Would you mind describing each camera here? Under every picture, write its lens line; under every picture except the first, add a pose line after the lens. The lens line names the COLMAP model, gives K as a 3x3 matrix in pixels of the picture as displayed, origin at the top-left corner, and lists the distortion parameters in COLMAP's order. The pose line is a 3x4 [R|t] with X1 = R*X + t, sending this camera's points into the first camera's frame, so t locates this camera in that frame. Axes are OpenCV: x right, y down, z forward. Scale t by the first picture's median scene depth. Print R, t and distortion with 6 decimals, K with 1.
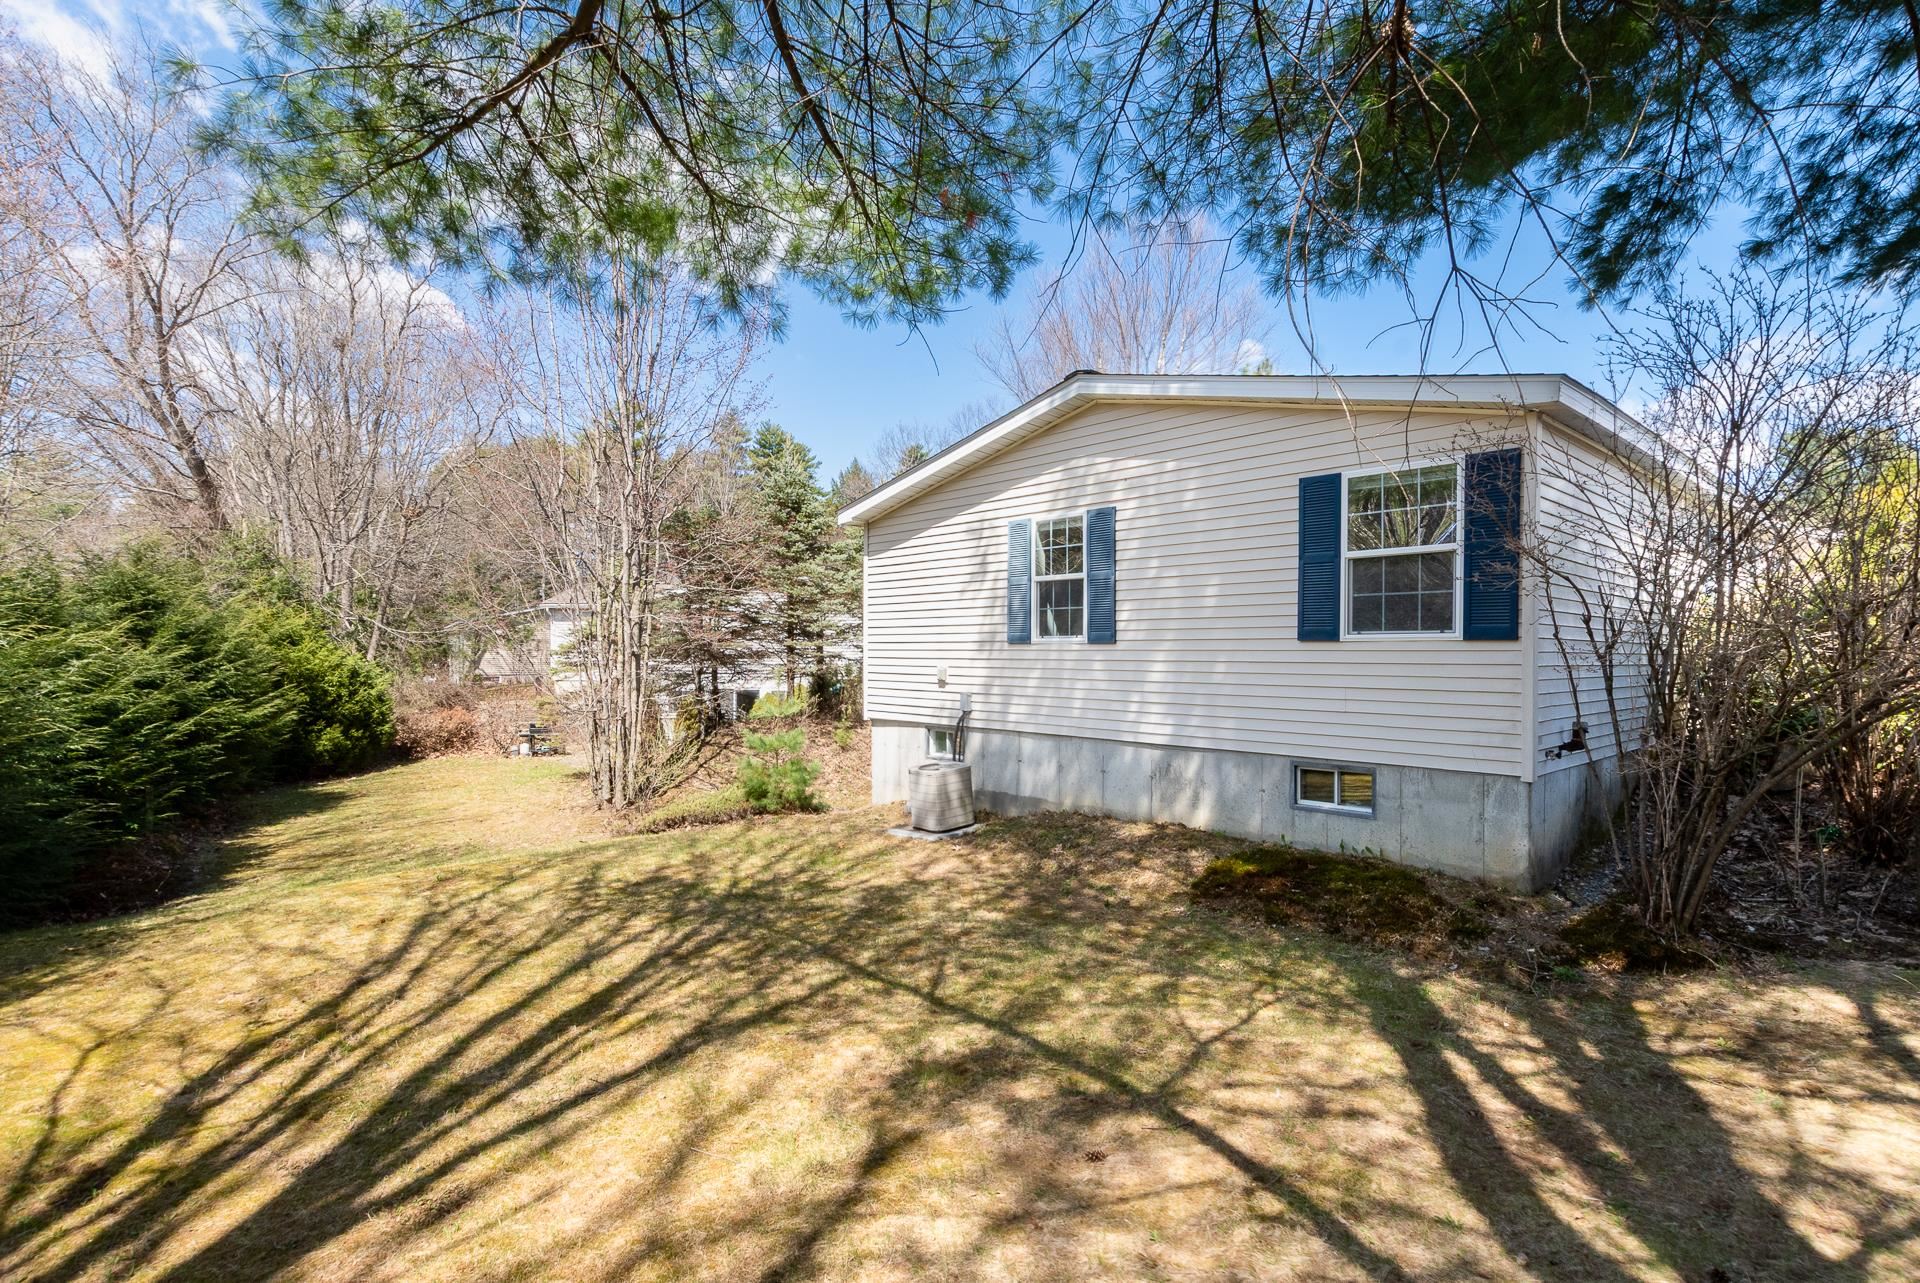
lens RADIAL K [[902.7, 0, 962.9], [0, 902.7, 655.3], [0, 0, 1]] dist [0.009533, 0.000387]
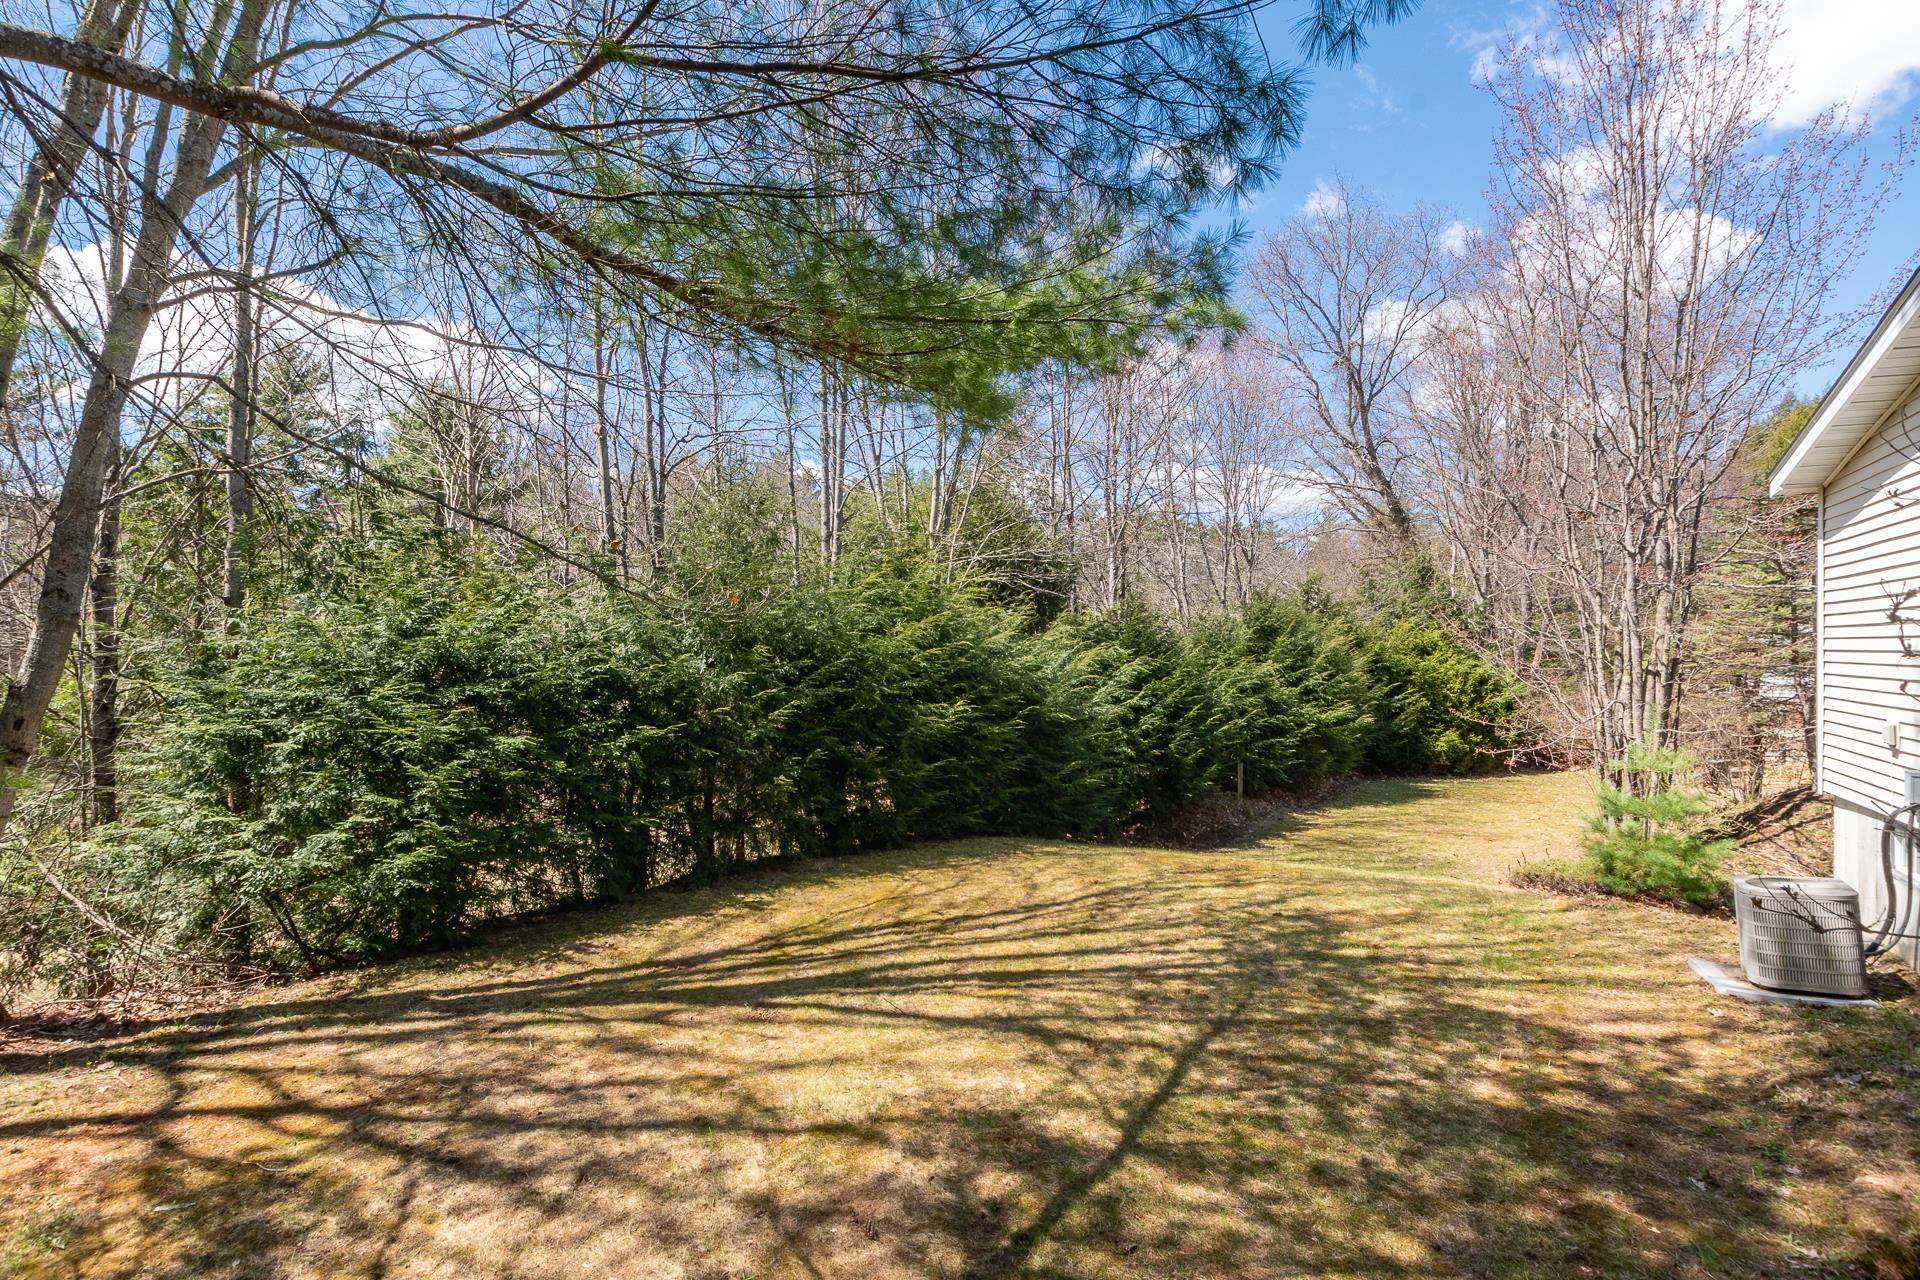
lens RADIAL K [[902.7, 0, 962.9], [0, 902.7, 653.8], [0, 0, 1]] dist [0.009533, 0.000387]
pose [[0.288325, 0.001792, -0.957531, 0.721194], [0.000730, 0.999998, 0.002091, -0.064586], [0.957532, -0.001302, 0.288323, 0.506392]]
